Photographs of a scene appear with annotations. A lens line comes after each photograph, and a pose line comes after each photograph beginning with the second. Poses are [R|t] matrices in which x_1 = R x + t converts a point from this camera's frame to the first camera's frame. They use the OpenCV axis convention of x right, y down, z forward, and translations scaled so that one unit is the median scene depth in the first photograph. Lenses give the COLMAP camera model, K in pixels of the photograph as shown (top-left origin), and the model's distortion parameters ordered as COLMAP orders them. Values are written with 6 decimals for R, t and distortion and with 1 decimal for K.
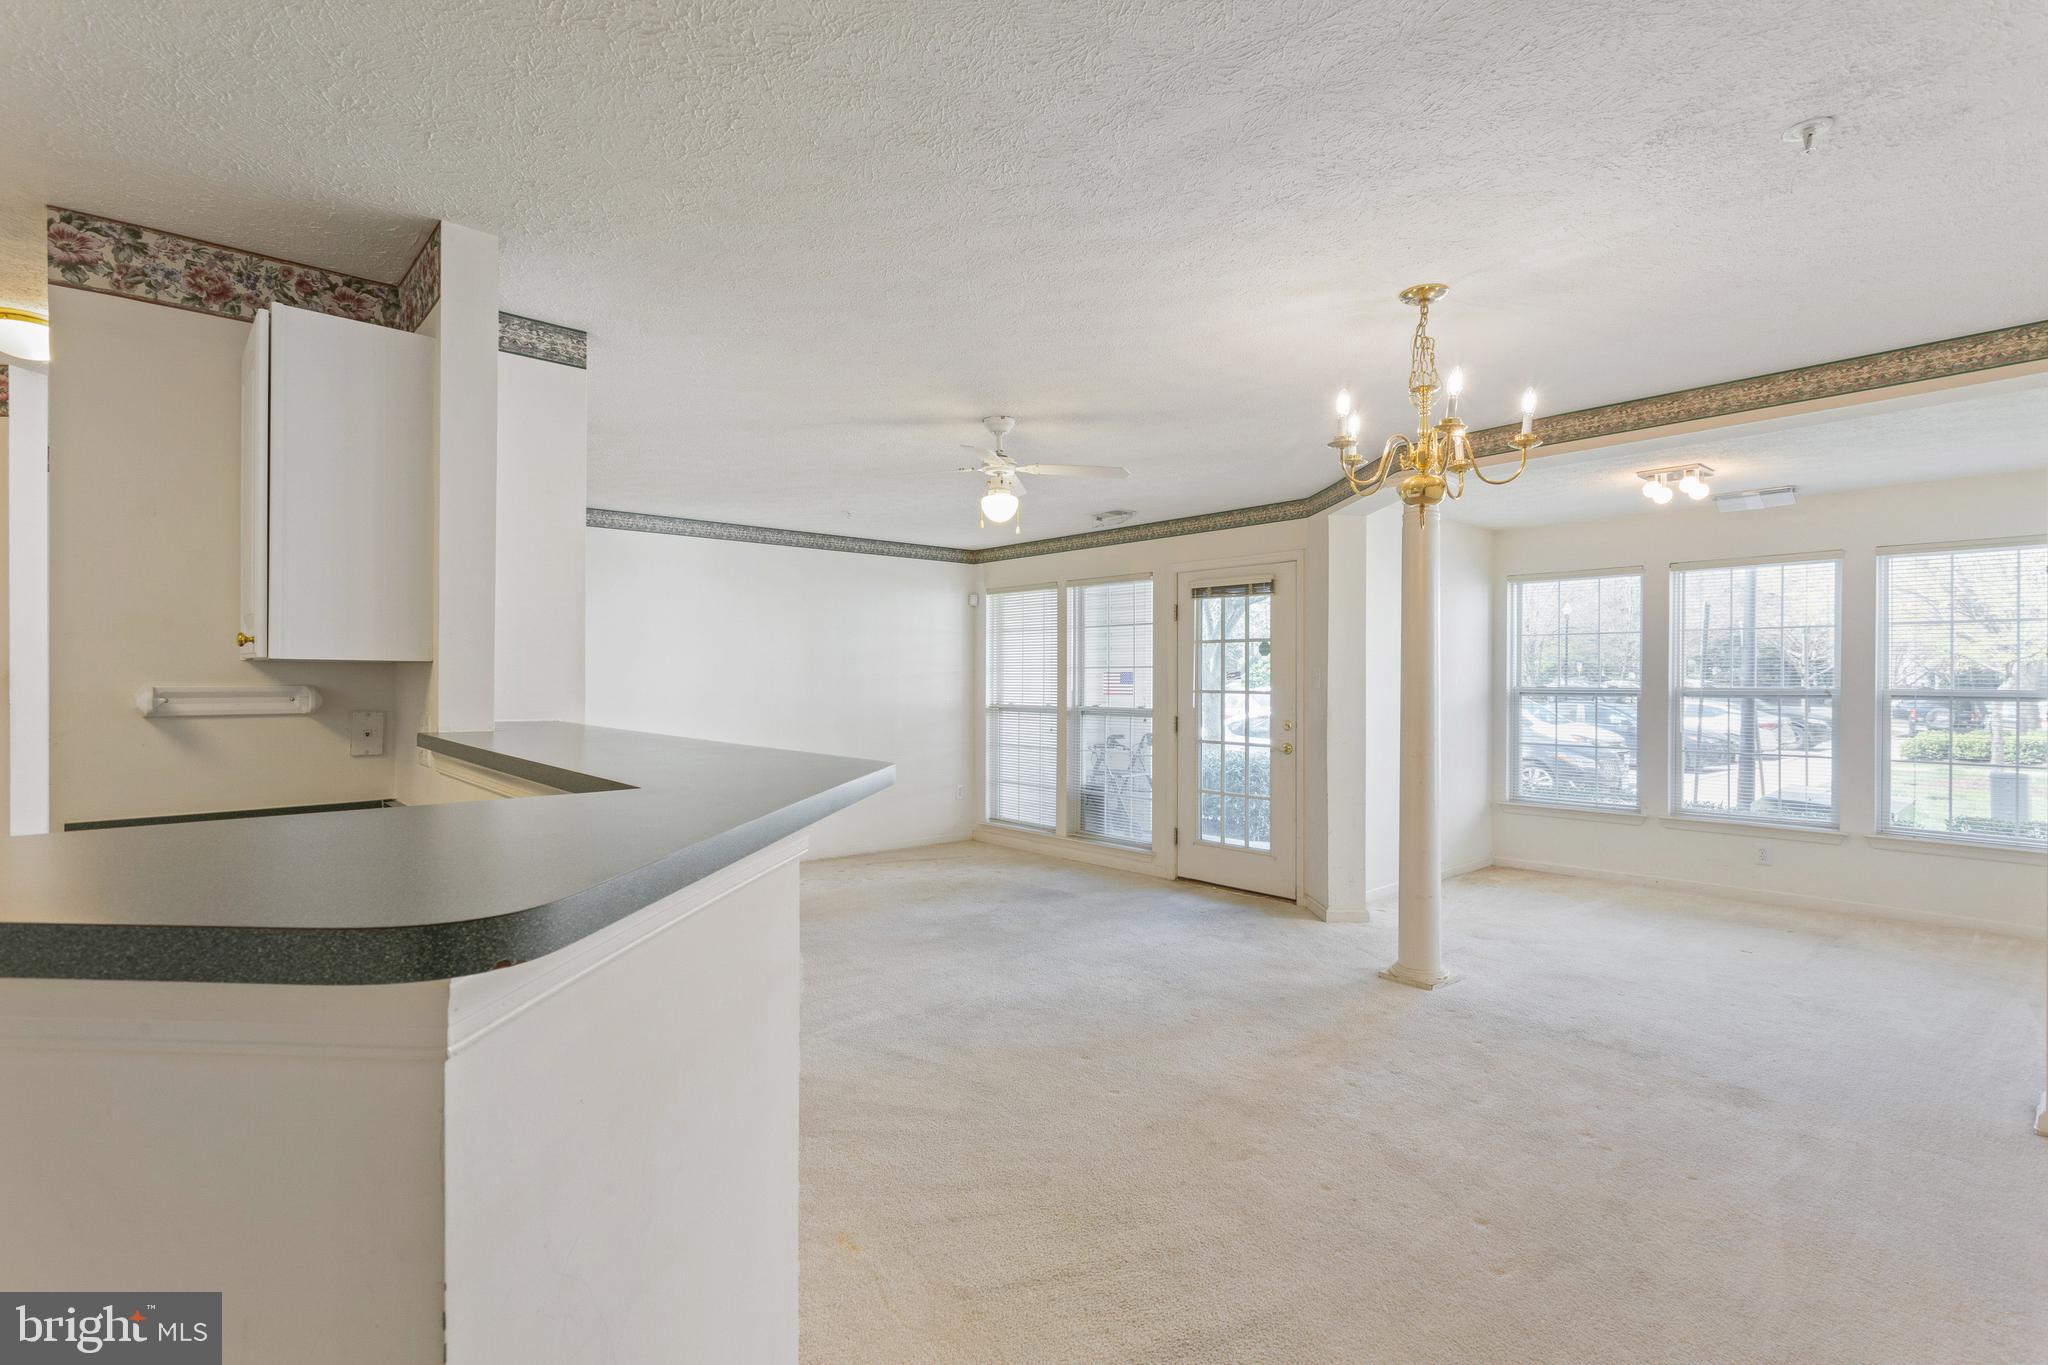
lens RADIAL K [[967.1, 0, 1016.9], [0, 967.1, 678.0], [0, 0, 1]] dist [0.003112, 0.000451]
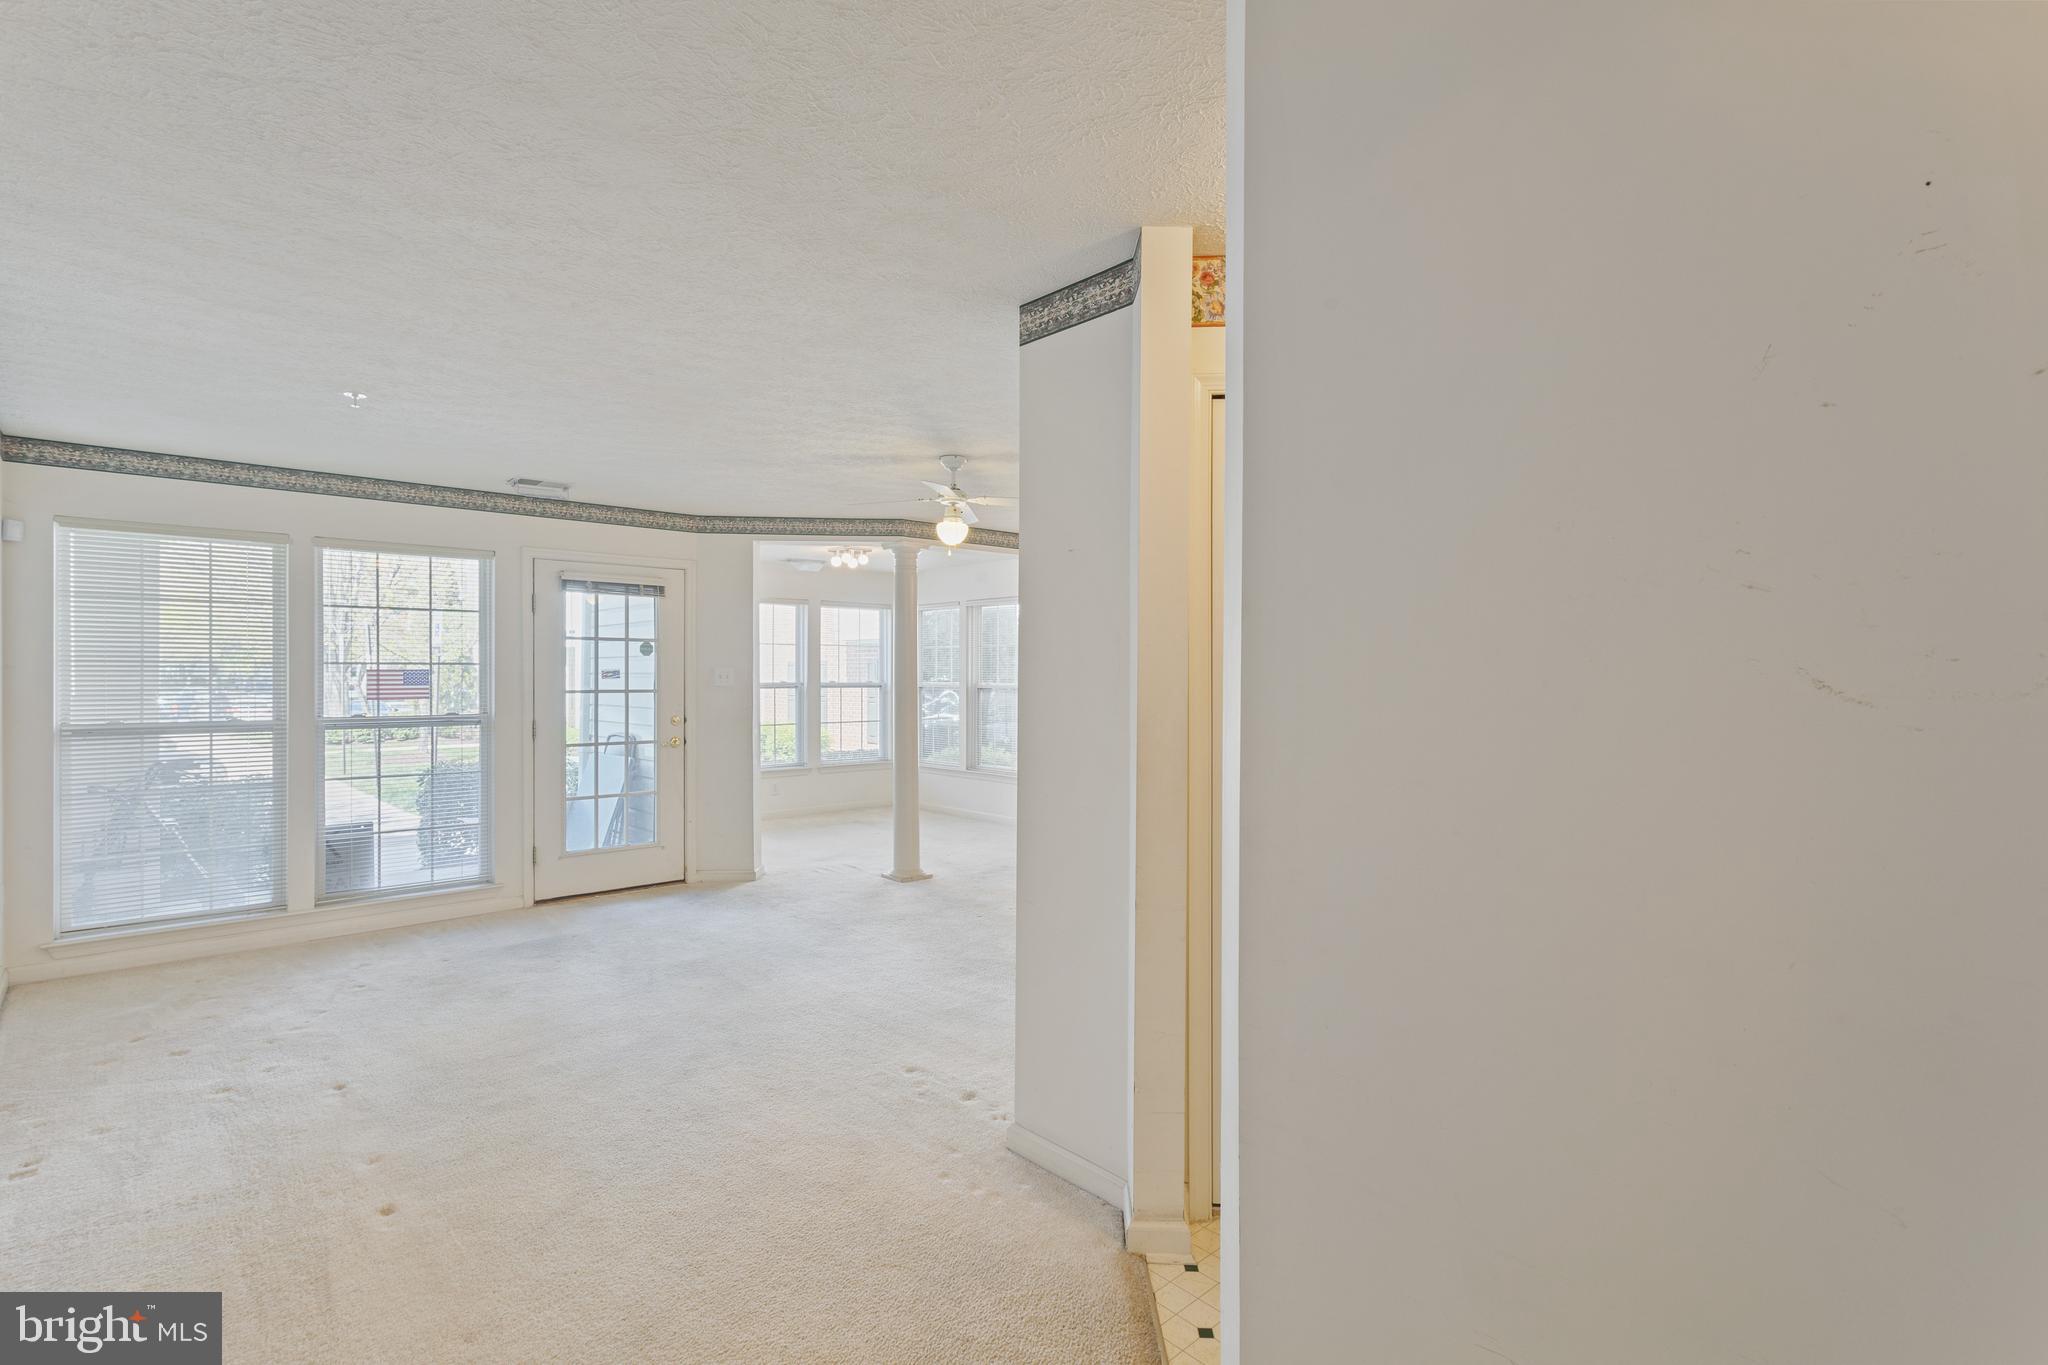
lens RADIAL K [[994.5, 0, 1024.0], [0, 994.5, 682.5], [0, 0, 1]] dist [-0.000410, -0.000029]
pose [[-0.017862, -0.008117, 0.999808, -2.087997], [-0.003275, 0.999962, 0.008060, -0.010988], [-0.999835, -0.003130, -0.017888, 1.587826]]
